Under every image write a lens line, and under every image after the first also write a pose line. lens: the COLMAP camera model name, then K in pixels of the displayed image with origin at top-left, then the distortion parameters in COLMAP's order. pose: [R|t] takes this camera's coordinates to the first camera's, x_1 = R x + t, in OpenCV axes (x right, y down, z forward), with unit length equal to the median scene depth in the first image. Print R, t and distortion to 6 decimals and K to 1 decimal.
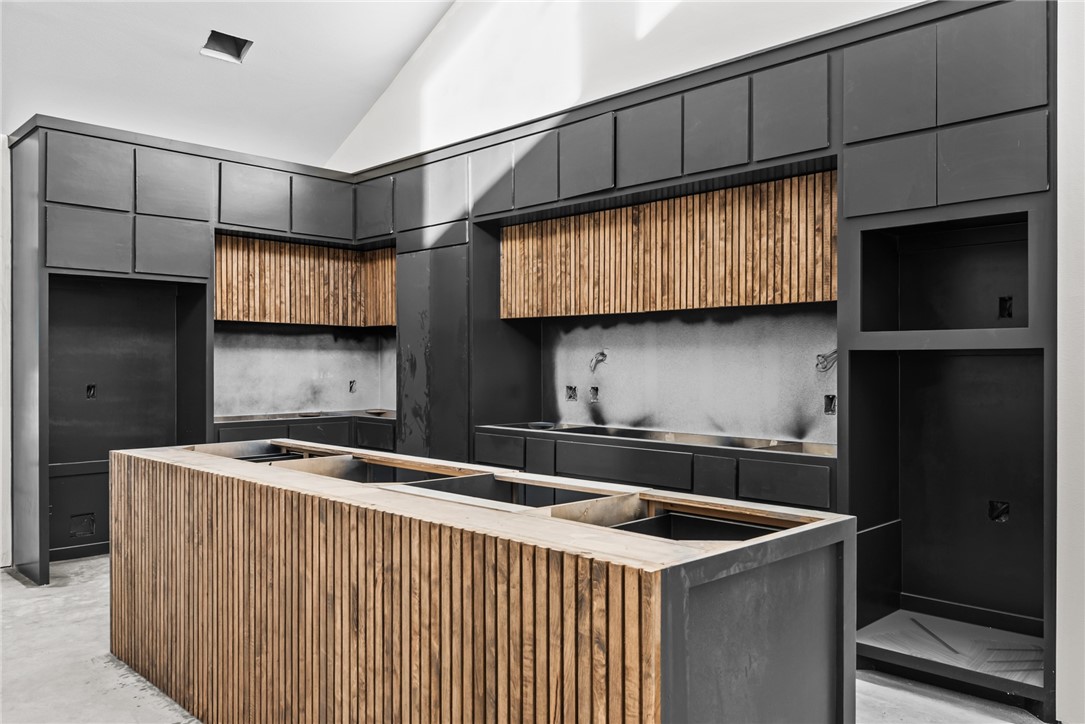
lens RADIAL K [[823.2, 0, 544.5], [0, 823.2, 367.1], [0, 0, 1]] dist [-0.004559, -0.000020]
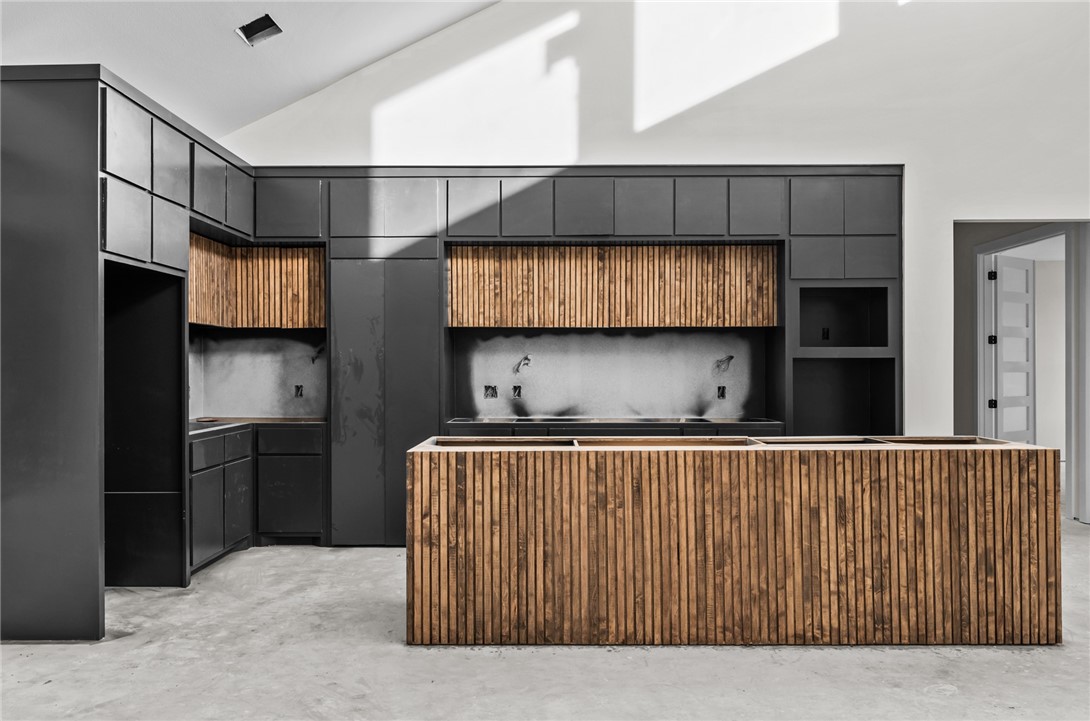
lens RADIAL K [[879.2, 0, 541.2], [0, 879.2, 363.5], [0, 0, 1]] dist [-0.005775, 0.004439]
pose [[0.710865, -0.001155, 0.703328, -1.036776], [0.005564, 0.999977, -0.003981, -0.004179], [-0.703307, 0.006743, 0.710855, 0.073580]]
